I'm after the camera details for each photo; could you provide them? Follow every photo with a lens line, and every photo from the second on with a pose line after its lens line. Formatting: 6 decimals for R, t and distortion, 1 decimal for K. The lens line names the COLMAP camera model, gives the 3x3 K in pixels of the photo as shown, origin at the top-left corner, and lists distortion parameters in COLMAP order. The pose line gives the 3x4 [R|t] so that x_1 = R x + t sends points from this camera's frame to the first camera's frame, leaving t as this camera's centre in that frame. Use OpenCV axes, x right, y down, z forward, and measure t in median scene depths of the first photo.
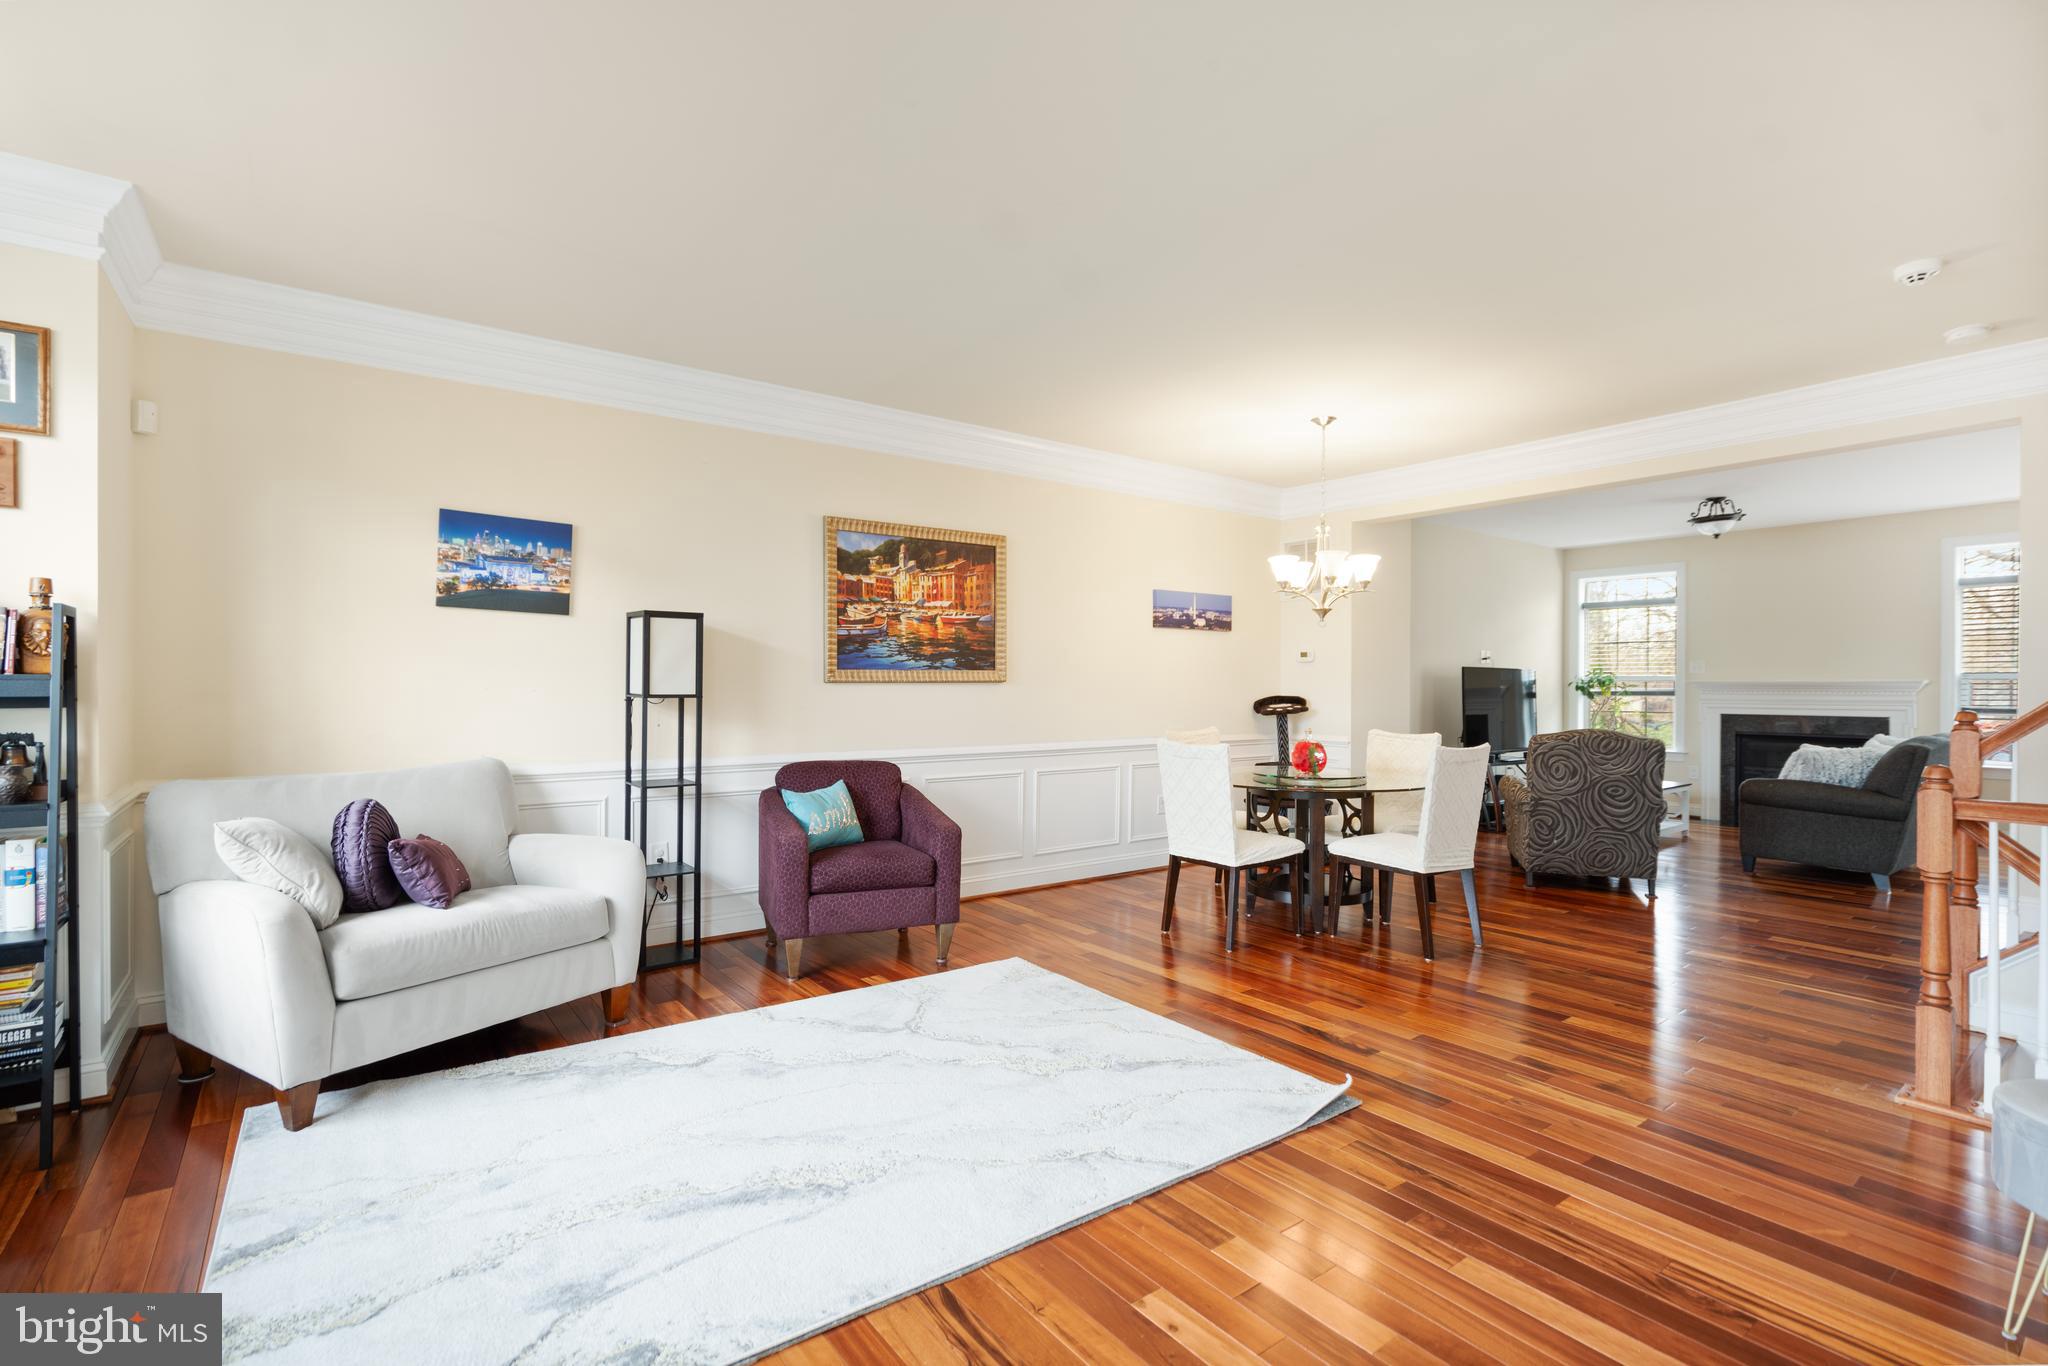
lens RADIAL K [[937.0, 0, 1022.9], [0, 937.0, 685.1], [0, 0, 1]] dist [-0.000156, 0.000887]
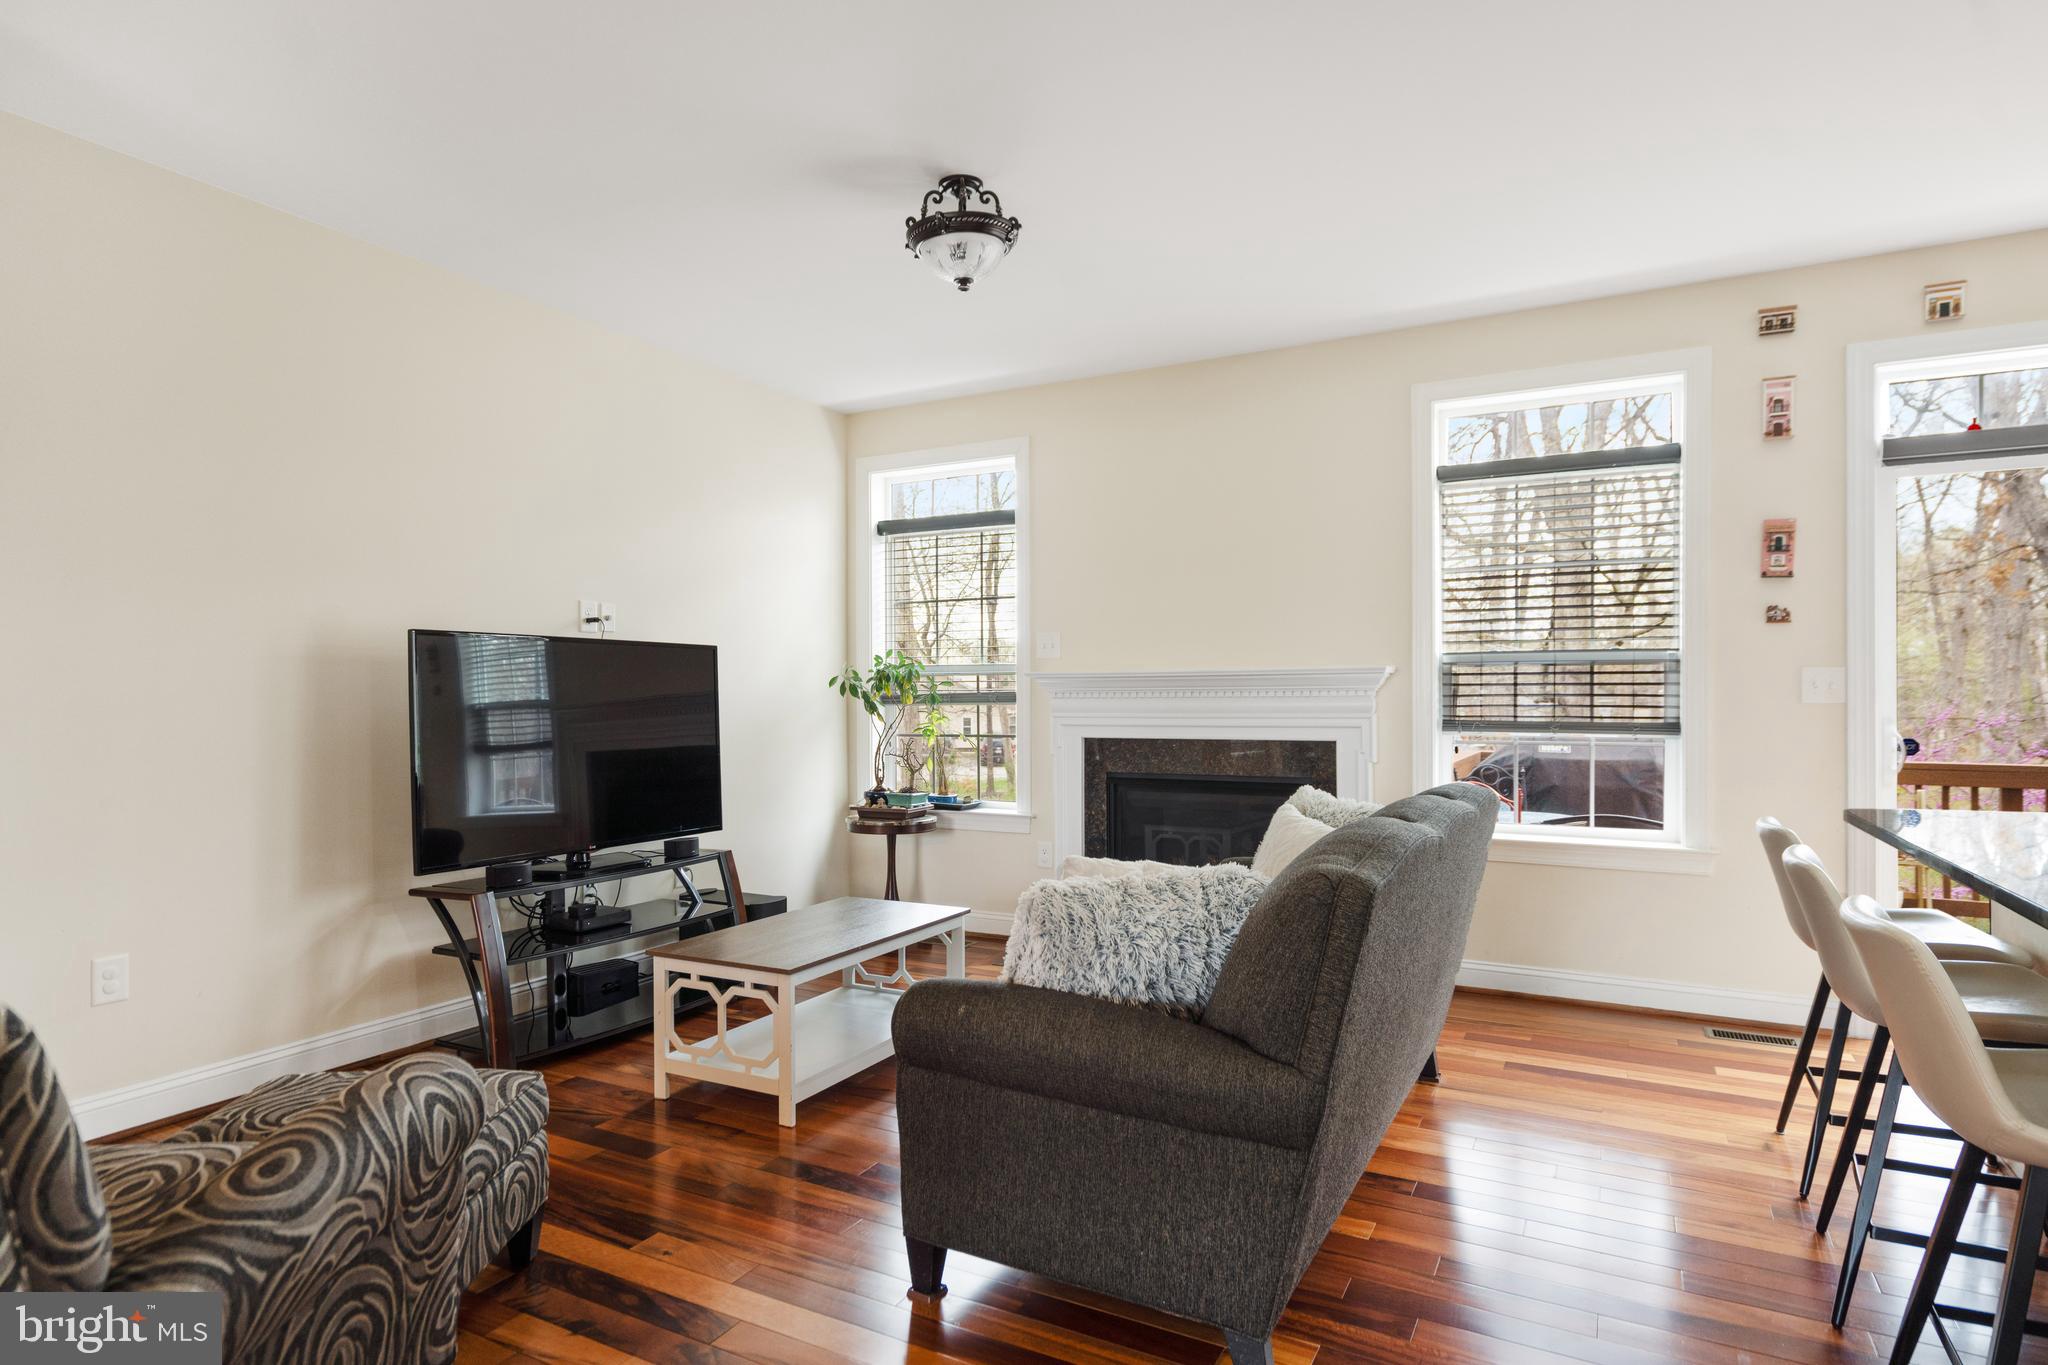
lens RADIAL K [[1107.0, 0, 1030.9], [0, 1107.0, 698.8], [0, 0, 1]] dist [0.001494, 0.000512]
pose [[0.906684, -0.009014, 0.421714, 0.843737], [0.007167, 0.999957, 0.005965, 0.011151], [-0.421750, -0.002386, 0.906709, 0.853308]]
